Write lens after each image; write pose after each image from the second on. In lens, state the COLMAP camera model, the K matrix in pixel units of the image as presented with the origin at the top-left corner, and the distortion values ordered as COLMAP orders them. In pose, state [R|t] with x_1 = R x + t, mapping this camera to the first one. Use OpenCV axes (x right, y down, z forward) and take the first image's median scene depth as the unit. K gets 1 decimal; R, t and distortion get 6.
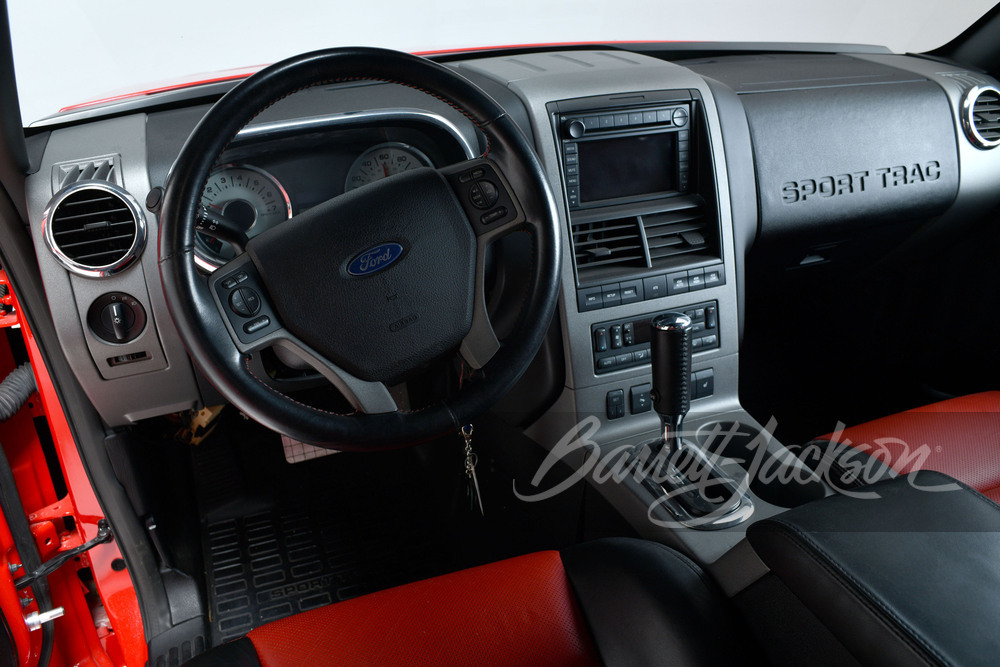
lens RADIAL K [[820.2, 0, 500.0], [0, 820.2, 333.5], [0, 0, 1]] dist [-0.117838, 0.121182]
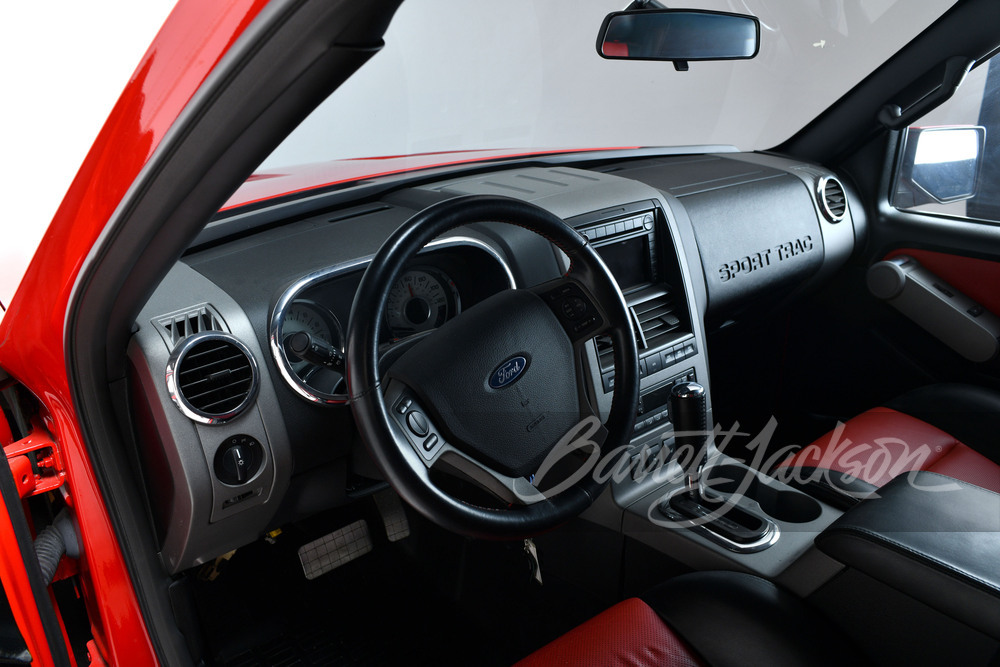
lens RADIAL K [[820.2, 0, 500.0], [0, 820.2, 333.5], [0, 0, 1]] dist [-0.117838, 0.121182]
pose [[0.949509, -0.119328, 0.290162, -0.351140], [0.146630, 0.986407, -0.074169, -0.042610], [-0.277368, 0.112970, 0.954099, -0.085226]]
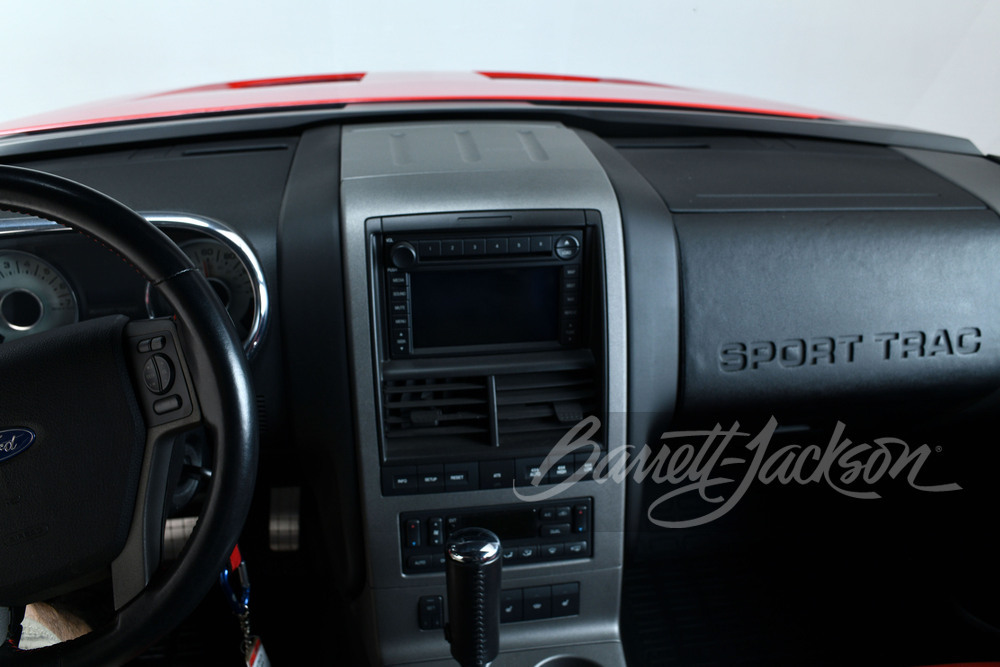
lens RADIAL K [[820.2, 0, 500.0], [0, 820.2, 333.5], [0, 0, 1]] dist [-0.117838, 0.121182]
pose [[0.974227, 0.134672, -0.180954, 0.295134], [-0.131796, 0.990885, 0.027884, -0.195121], [0.183060, -0.003317, 0.983096, 0.257709]]
